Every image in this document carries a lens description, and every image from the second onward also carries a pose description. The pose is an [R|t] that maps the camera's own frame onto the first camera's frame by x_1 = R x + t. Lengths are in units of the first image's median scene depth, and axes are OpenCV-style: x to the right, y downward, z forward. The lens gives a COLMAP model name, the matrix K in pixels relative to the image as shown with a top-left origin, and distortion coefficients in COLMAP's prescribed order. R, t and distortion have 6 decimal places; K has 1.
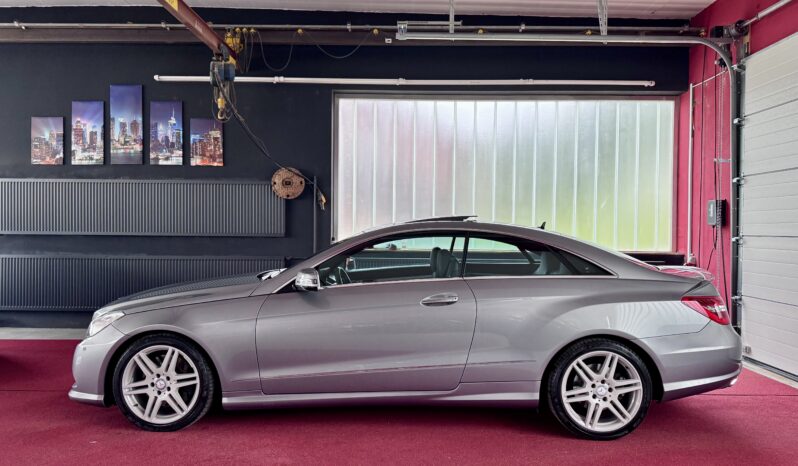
lens RADIAL K [[584.4, 0, 392.8], [0, 584.4, 230.0], [0, 0, 1]] dist [0.023319, -0.020134]
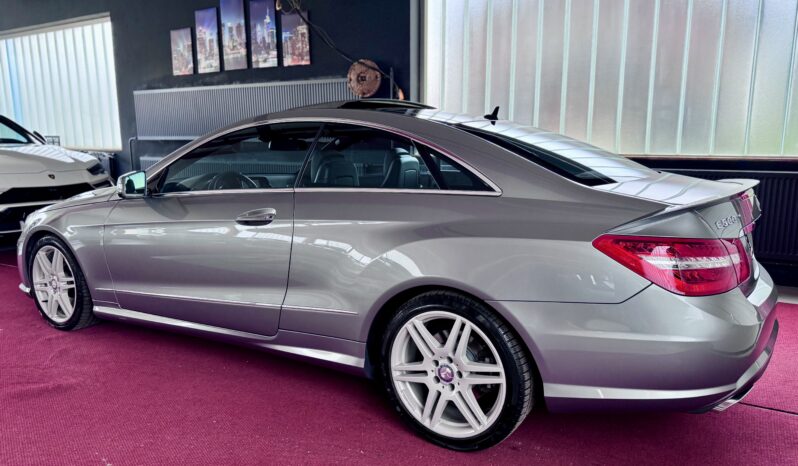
lens RADIAL K [[584.4, 0, 400.0], [0, 584.4, 230.8], [0, 0, 1]] dist [0.023319, -0.020134]
pose [[0.863648, 0.067179, -0.499599, 0.323384], [0.010061, 0.988586, 0.150322, 0.014865], [0.503995, -0.134852, 0.853114, 0.241409]]
